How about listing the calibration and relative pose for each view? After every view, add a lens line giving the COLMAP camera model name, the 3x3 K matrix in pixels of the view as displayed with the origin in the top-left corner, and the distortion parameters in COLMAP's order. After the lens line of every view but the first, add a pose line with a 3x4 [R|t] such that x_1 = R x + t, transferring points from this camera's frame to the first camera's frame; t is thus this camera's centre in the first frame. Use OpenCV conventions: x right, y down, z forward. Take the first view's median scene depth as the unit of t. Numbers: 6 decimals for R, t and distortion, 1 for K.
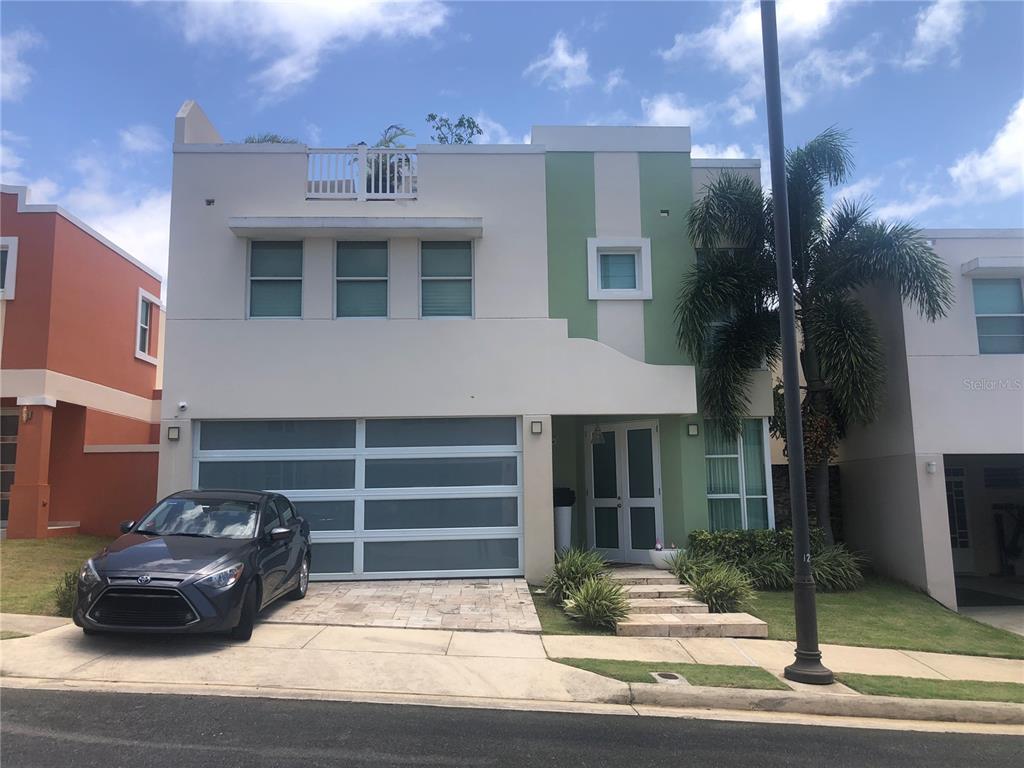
lens RADIAL K [[839.5, 0, 514.5], [0, 839.5, 378.0], [0, 0, 1]] dist [0.018953, -0.012200]
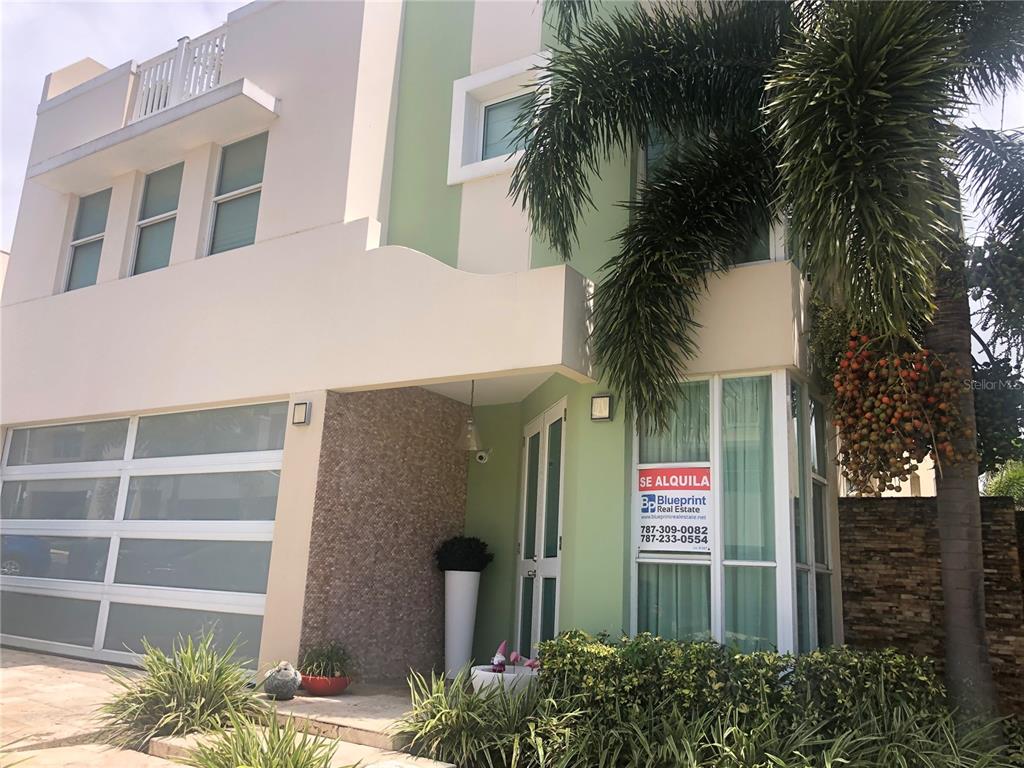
lens RADIAL K [[839.5, 0, 510.4], [0, 839.5, 385.9], [0, 0, 1]] dist [0.018953, -0.012200]
pose [[0.813412, -0.076540, -0.576631, 0.451975], [0.020463, 0.994457, -0.103135, 0.099062], [0.581329, 0.072091, 0.810469, 0.619910]]
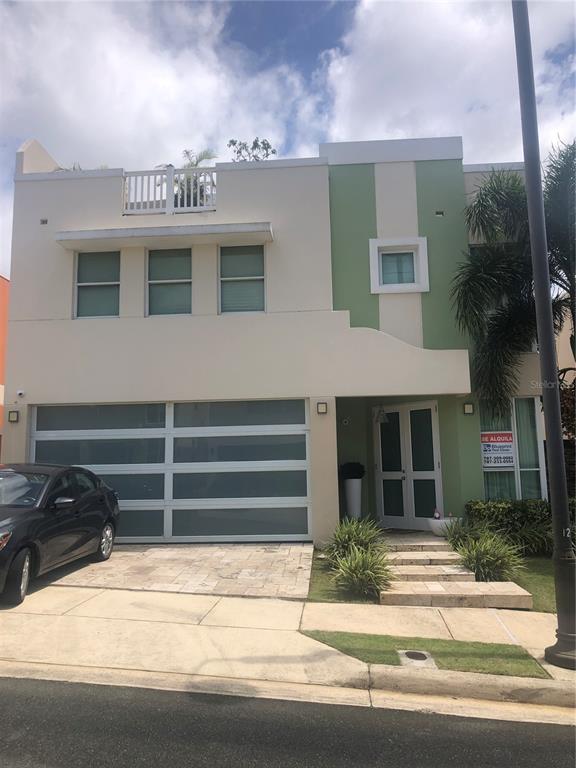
lens RADIAL K [[629.6, 0, 284.3], [0, 629.6, 380.2], [0, 0, 1]] dist [0.018953, -0.012200]
pose [[0.992907, -0.019503, -0.117282, 0.073920], [0.018978, 0.999804, -0.005588, 0.025478], [0.117369, 0.003322, 0.993083, 0.160366]]
